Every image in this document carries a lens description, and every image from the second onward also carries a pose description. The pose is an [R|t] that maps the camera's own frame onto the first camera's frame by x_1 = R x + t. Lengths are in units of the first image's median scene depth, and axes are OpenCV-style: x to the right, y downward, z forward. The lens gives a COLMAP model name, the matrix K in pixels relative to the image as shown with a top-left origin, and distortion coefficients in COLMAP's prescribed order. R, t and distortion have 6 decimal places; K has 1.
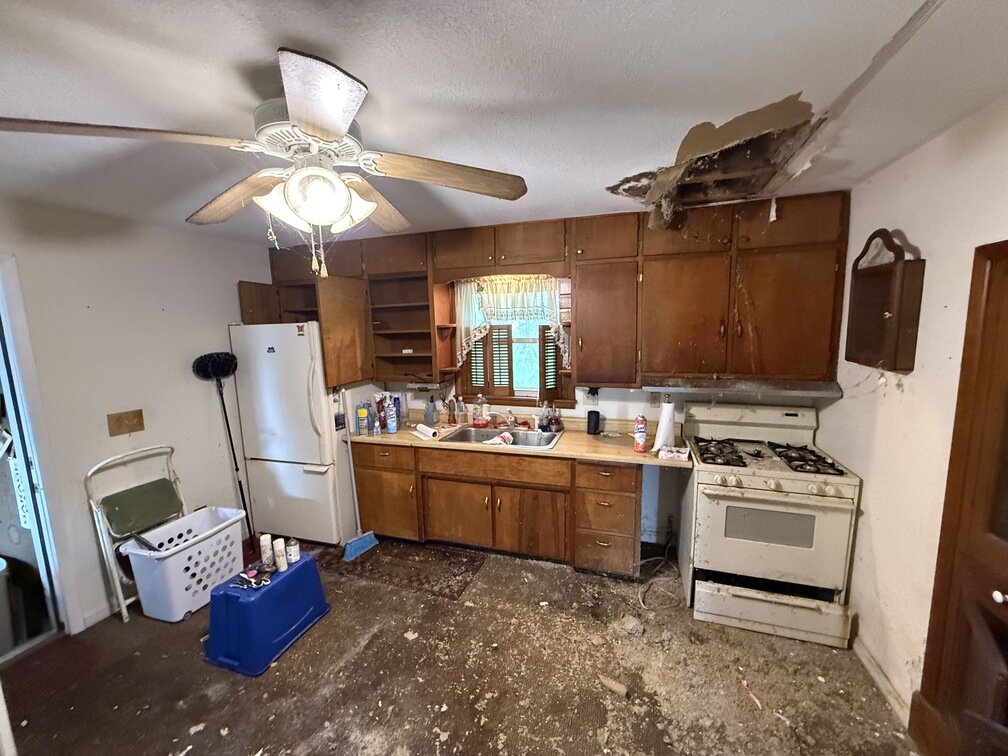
lens RADIAL K [[403.1, 0, 504.6], [0, 403.1, 378.3], [0, 0, 1]] dist [-0.001059, -0.000330]
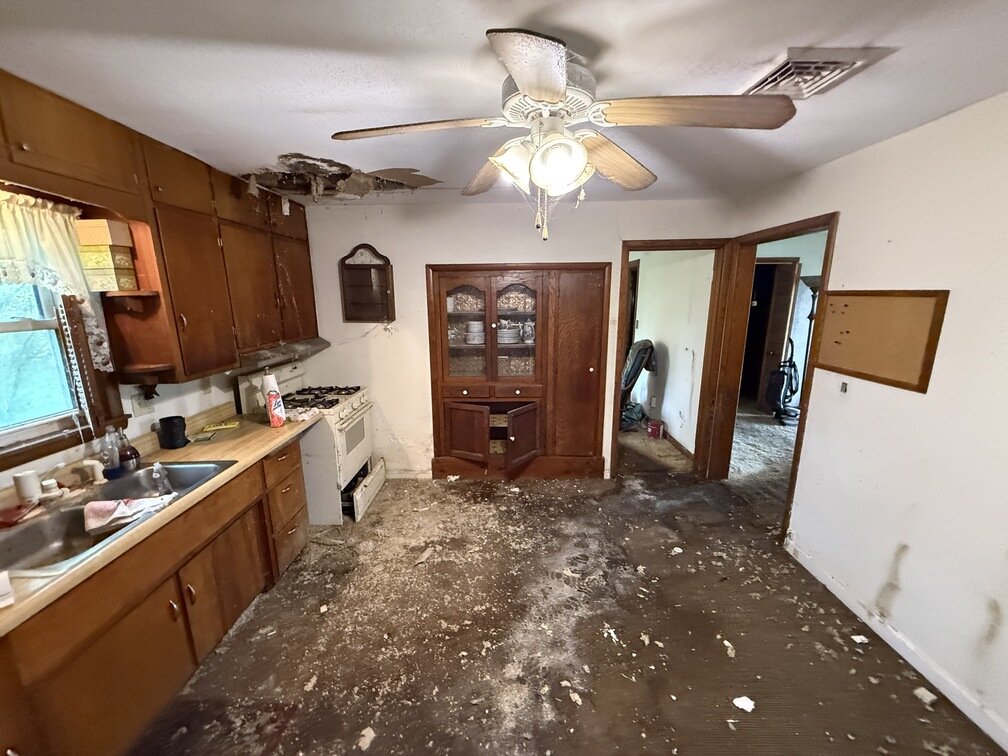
lens RADIAL K [[403.1, 0, 500.7], [0, 403.1, 379.0], [0, 0, 1]] dist [-0.001059, -0.000330]
pose [[-0.303585, -0.172321, 0.937092, -0.643333], [0.138576, 0.965066, 0.222359, -0.064873], [-0.942673, 0.197364, -0.269100, 0.641322]]
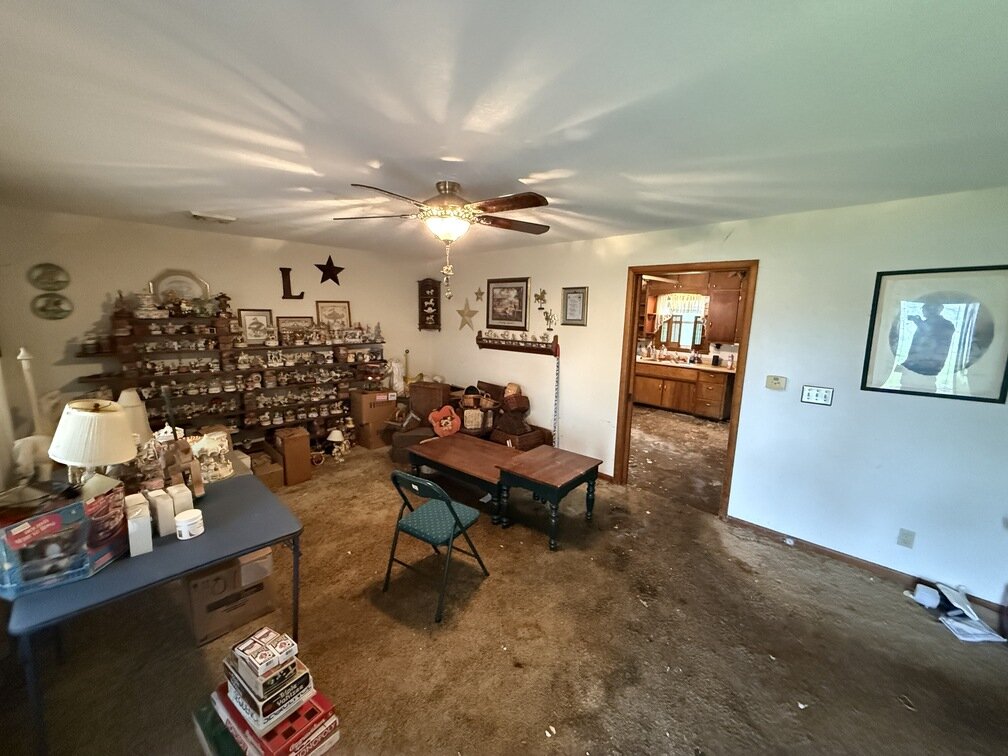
lens RADIAL K [[403.1, 0, 503.8], [0, 403.1, 379.4], [0, 0, 1]] dist [-0.001059, -0.000330]
pose [[0.891376, 0.122135, -0.436499, 0.168850], [-0.106956, 0.992494, 0.059289, 0.214877], [0.440464, -0.006162, 0.897749, -1.588082]]
